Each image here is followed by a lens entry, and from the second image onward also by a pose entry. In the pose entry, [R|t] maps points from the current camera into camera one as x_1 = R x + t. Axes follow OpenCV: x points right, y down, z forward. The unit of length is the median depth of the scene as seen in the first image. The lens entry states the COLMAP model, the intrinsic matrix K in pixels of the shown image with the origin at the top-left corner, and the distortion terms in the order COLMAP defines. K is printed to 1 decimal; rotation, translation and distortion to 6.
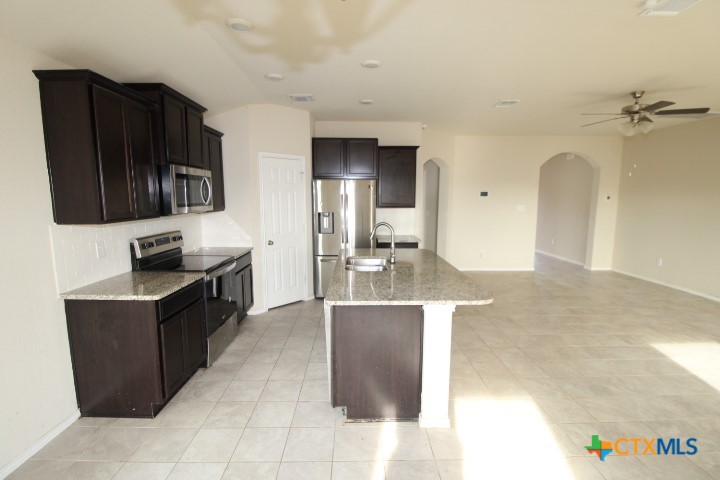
lens RADIAL K [[340.9, 0, 360.0], [0, 340.9, 240.0], [0, 0, 1]] dist [-0.002560, -0.011530]
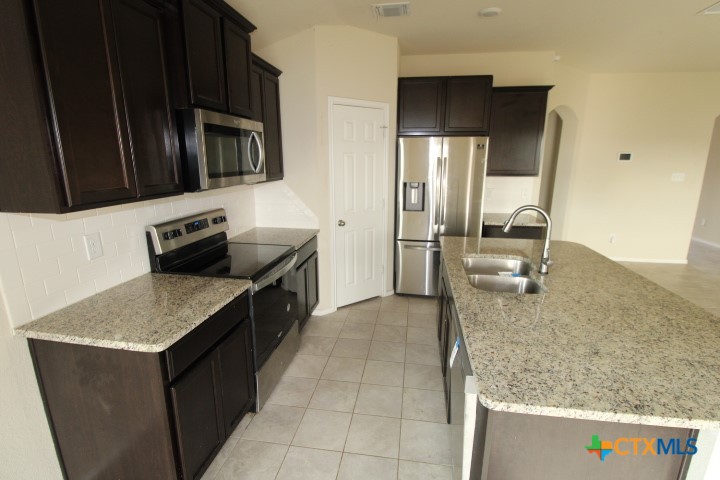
lens RADIAL K [[345.4, 0, 361.1], [0, 345.4, 239.7], [0, 0, 1]] dist [-0.001456, -0.011258]
pose [[0.985159, 0.039362, -0.167069, -0.114534], [-0.022125, 0.994351, 0.103810, -0.044548], [0.170212, -0.098573, 0.980465, 0.322990]]
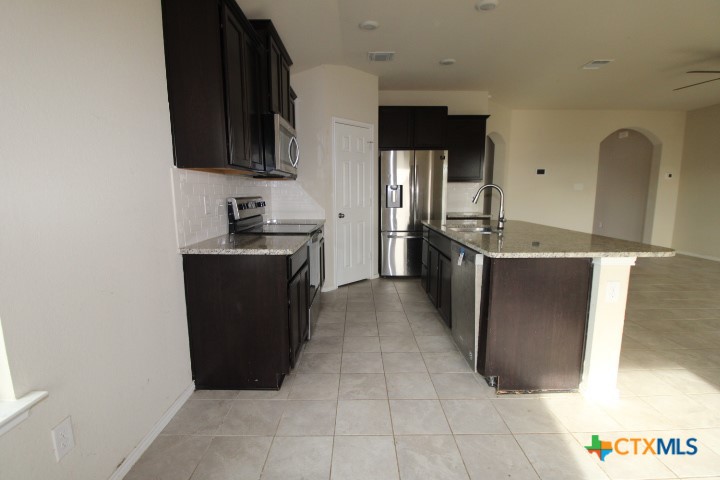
lens RADIAL K [[340.9, 0, 360.0], [0, 340.9, 240.0], [0, 0, 1]] dist [-0.002560, -0.011530]
pose [[0.999943, -0.002441, -0.010362, -0.252374], [0.002579, 0.999907, 0.013386, 0.078848], [0.010329, -0.013411, 0.999857, 0.074725]]
